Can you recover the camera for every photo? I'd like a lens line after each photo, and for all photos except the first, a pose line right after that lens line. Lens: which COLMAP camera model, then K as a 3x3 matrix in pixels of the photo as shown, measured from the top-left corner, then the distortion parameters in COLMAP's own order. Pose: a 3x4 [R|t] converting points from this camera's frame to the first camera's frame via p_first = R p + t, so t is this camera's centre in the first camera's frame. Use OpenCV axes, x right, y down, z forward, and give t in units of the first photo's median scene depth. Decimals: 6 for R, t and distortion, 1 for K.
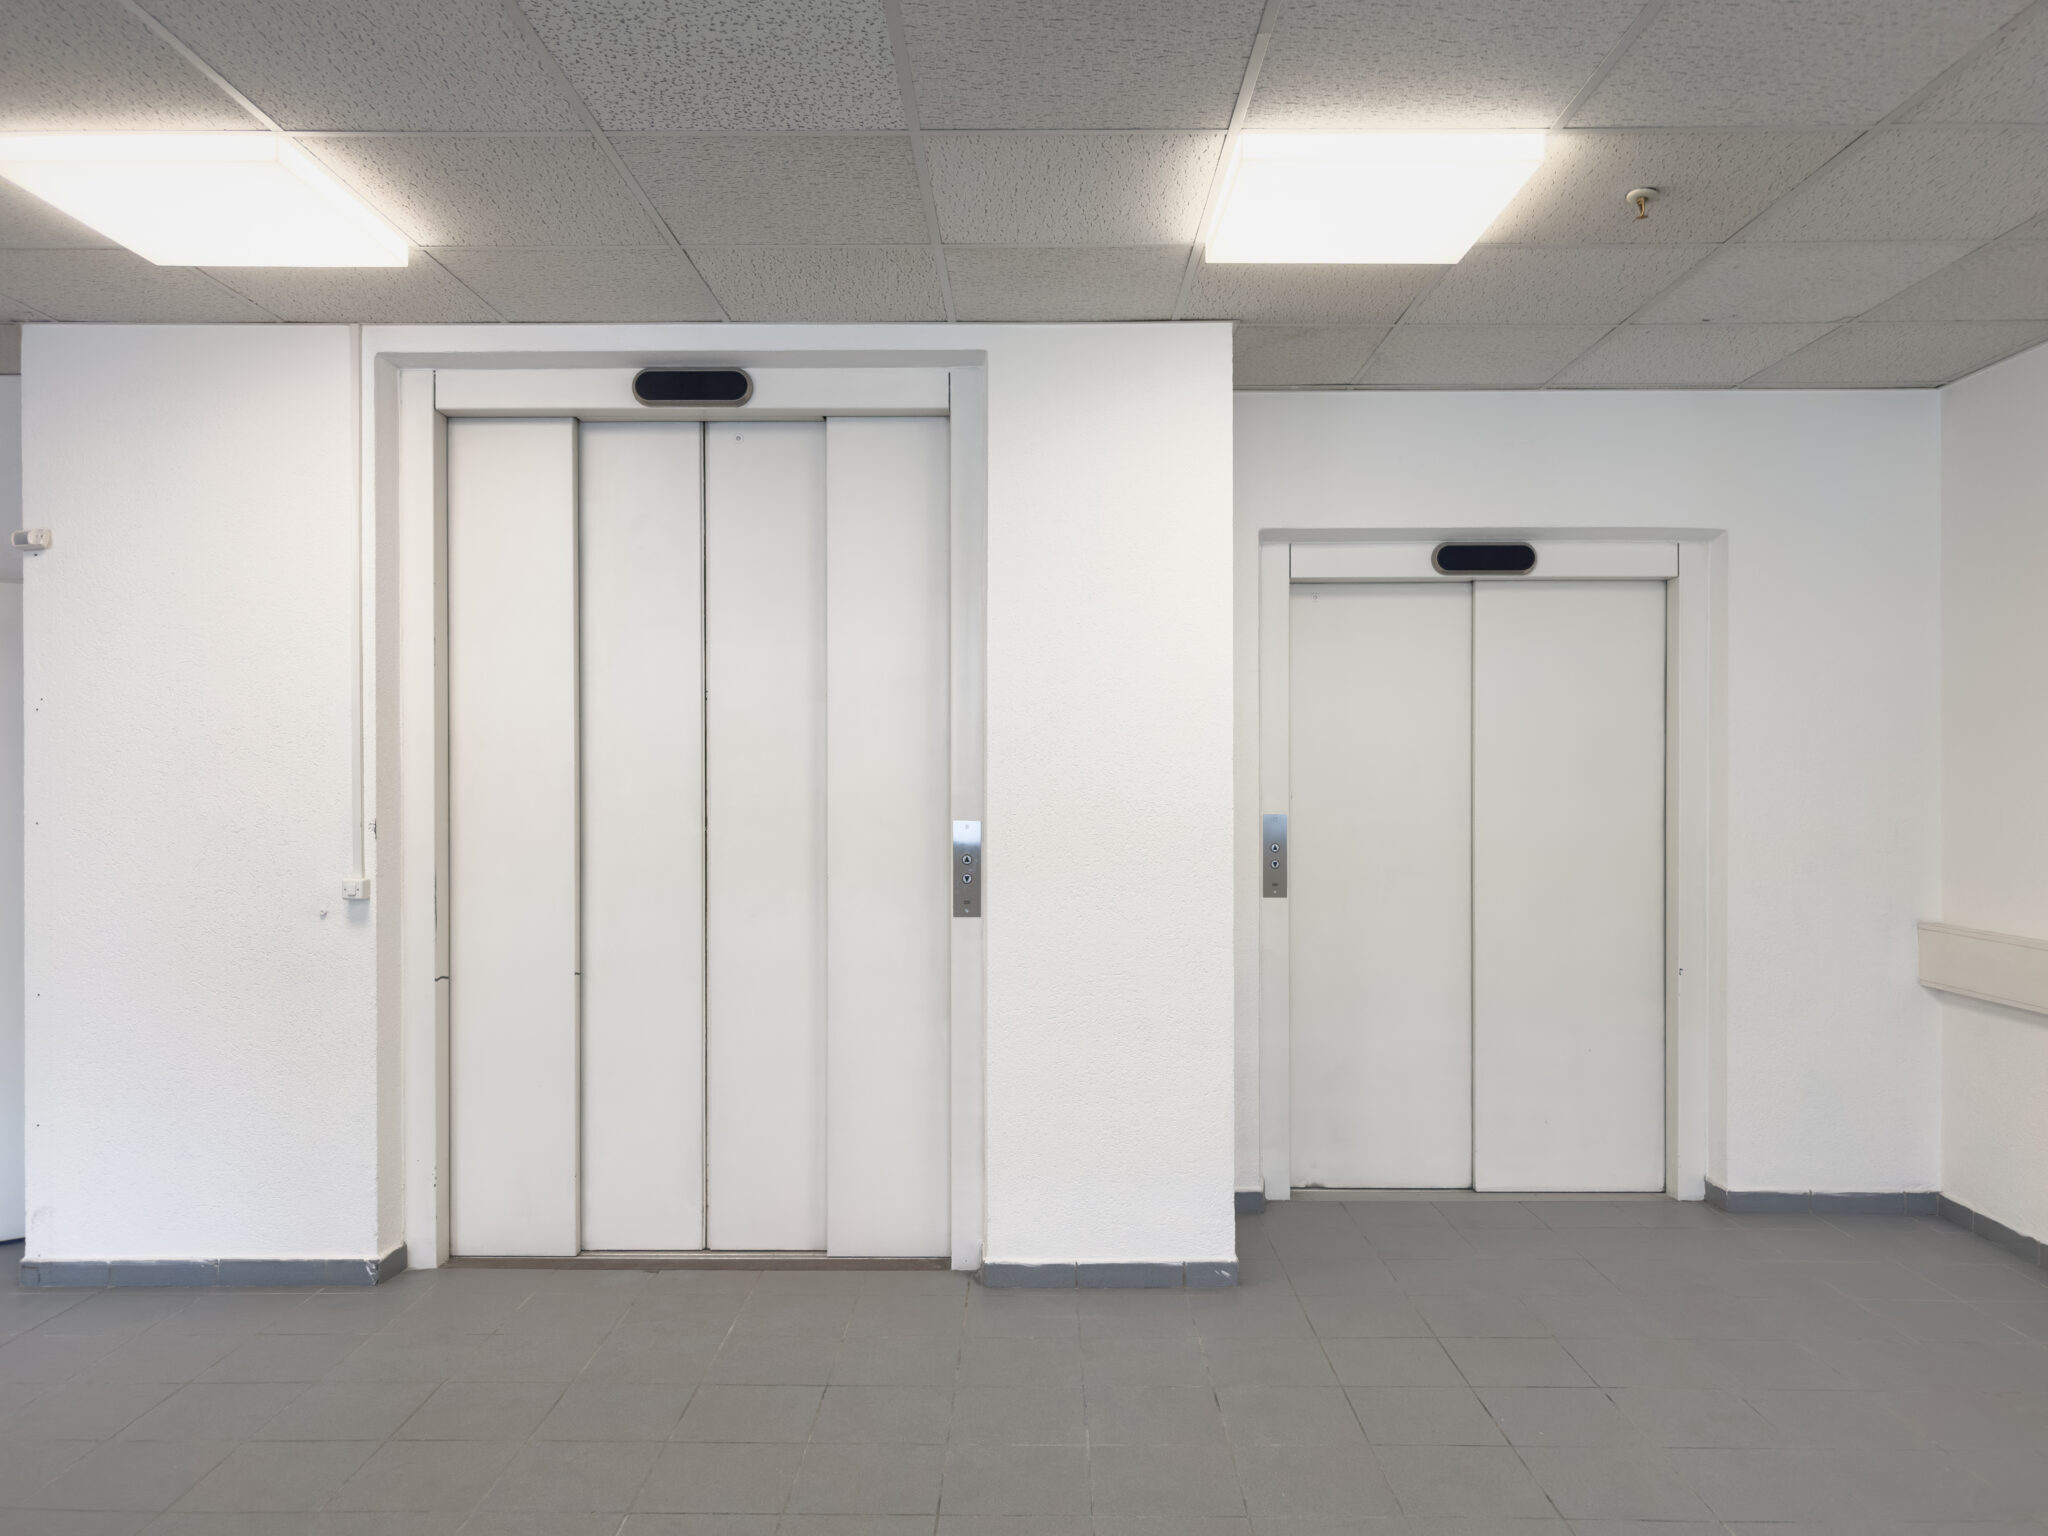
lens RADIAL K [[1483.0, 0, 1026.5], [0, 1483.0, 781.0], [0, 0, 1]] dist [0.004235, 0.005557]
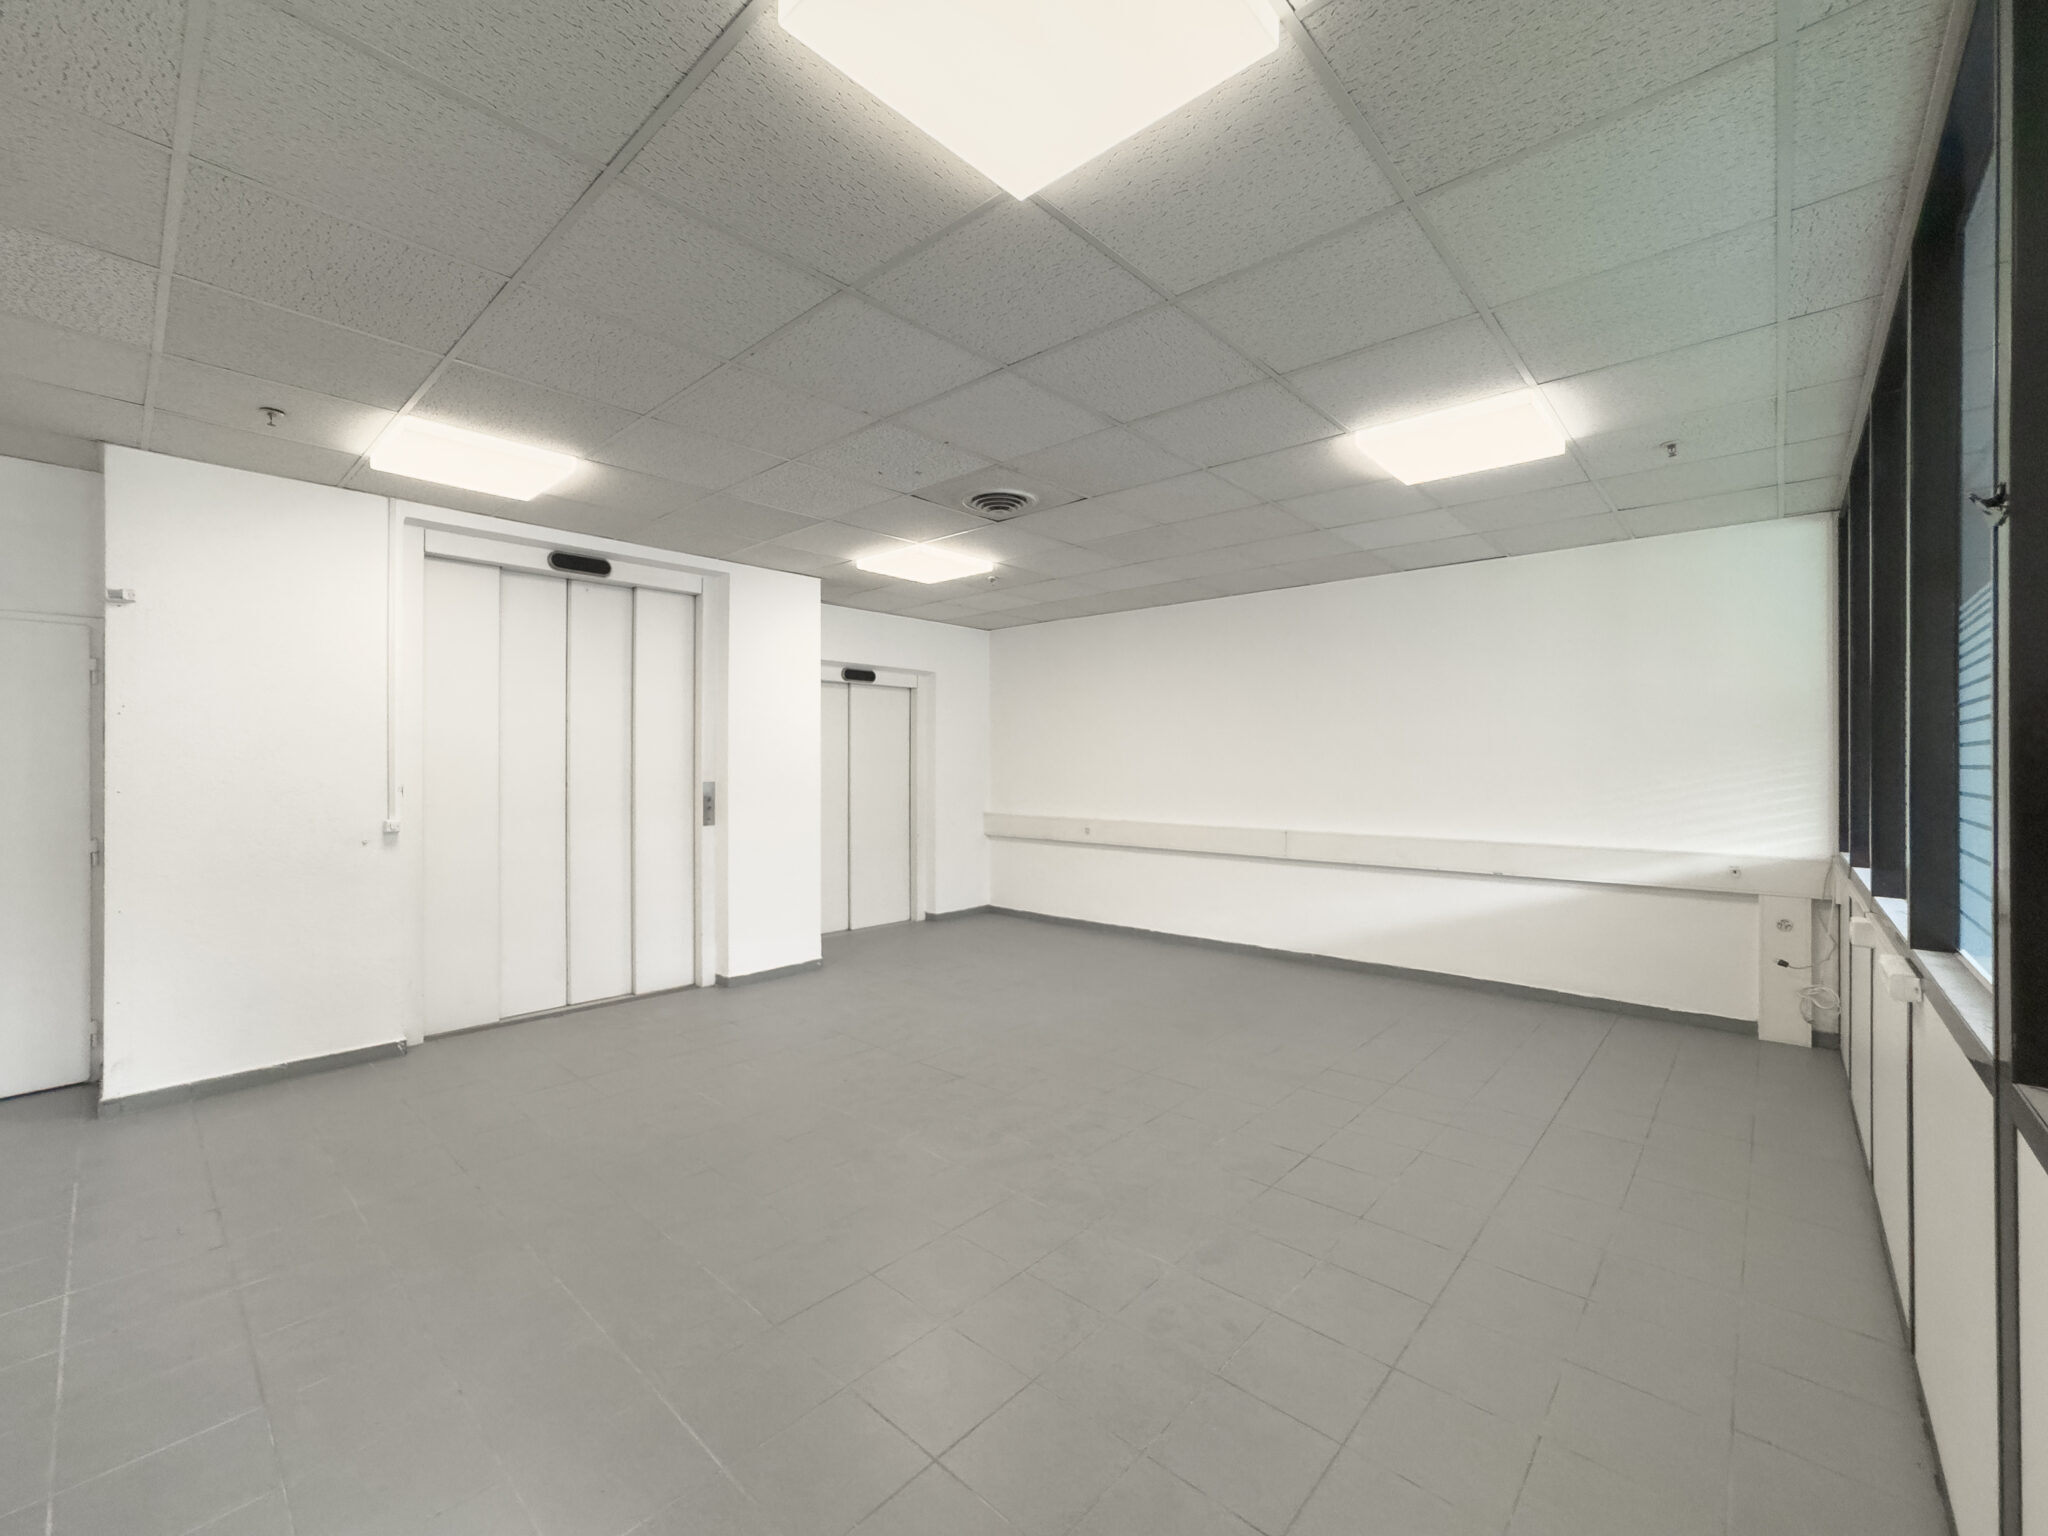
lens RADIAL K [[844.5, 0, 1021.7], [0, 844.5, 763.7], [0, 0, 1]] dist [-0.001104, 0.000135]
pose [[0.671733, 0.001268, 0.740793, -0.637565], [0.000505, 0.999998, -0.002169, 0.002463], [-0.740793, 0.001831, 0.671730, -0.182462]]
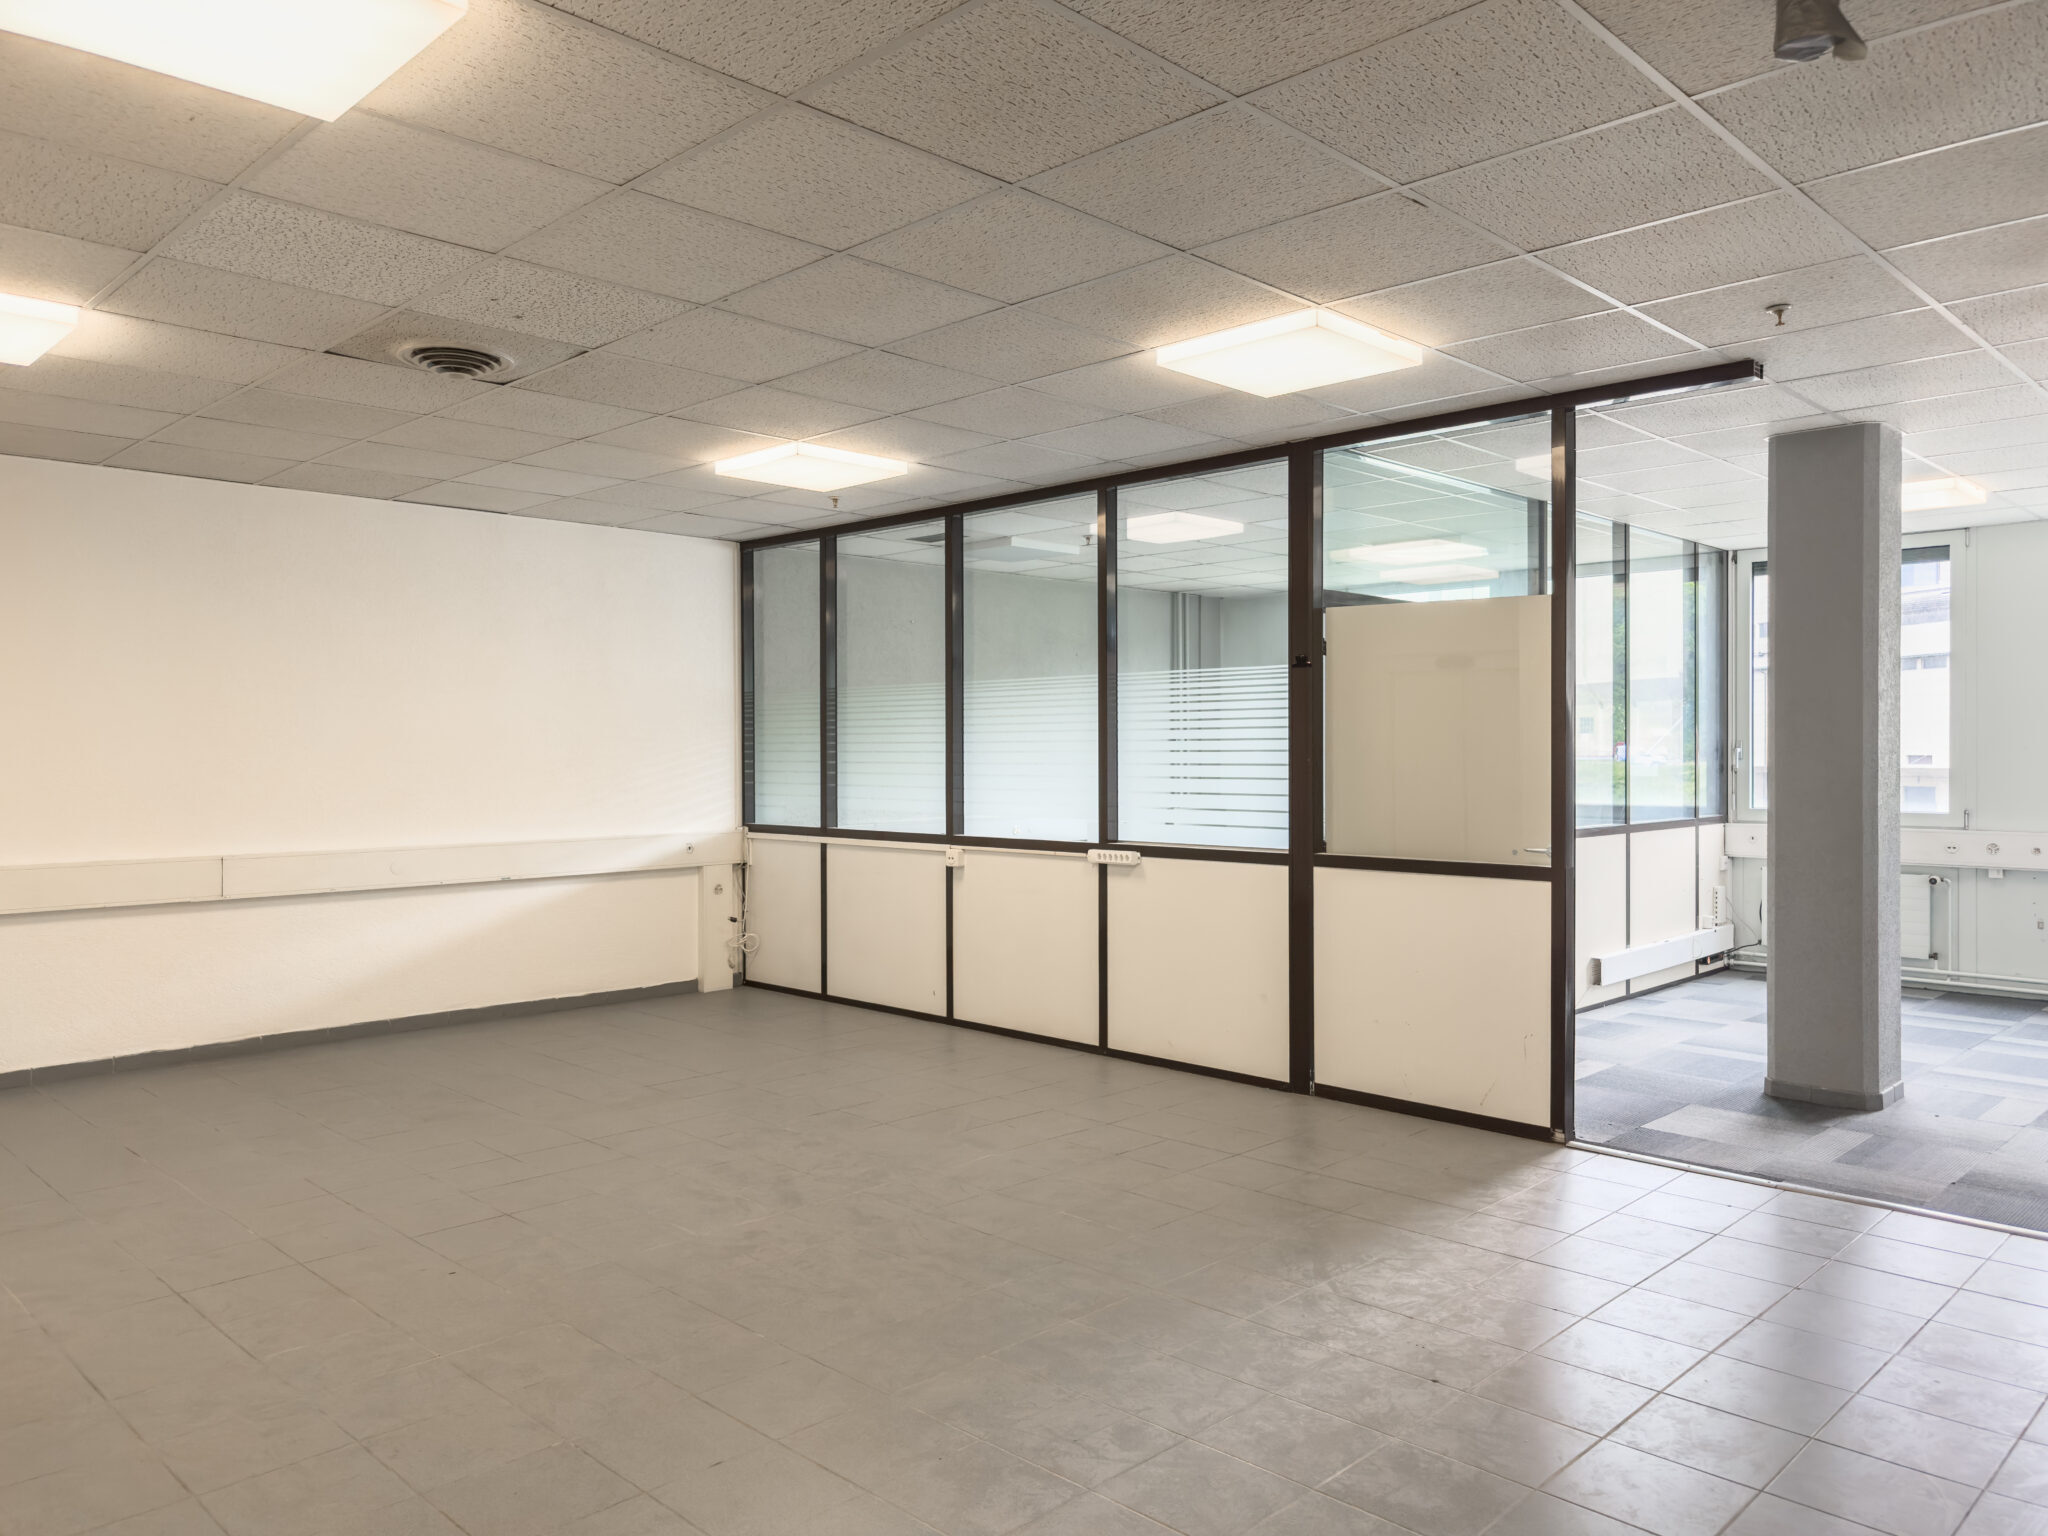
lens RADIAL K [[1483.0, 0, 1014.1], [0, 1483.0, 767.6], [0, 0, 1]] dist [0.004235, 0.005557]
pose [[-0.705225, -0.002749, 0.708978, -1.638629], [0.007515, 0.999907, 0.011353, 0.003930], [-0.708943, 0.013335, -0.705139, 2.729883]]
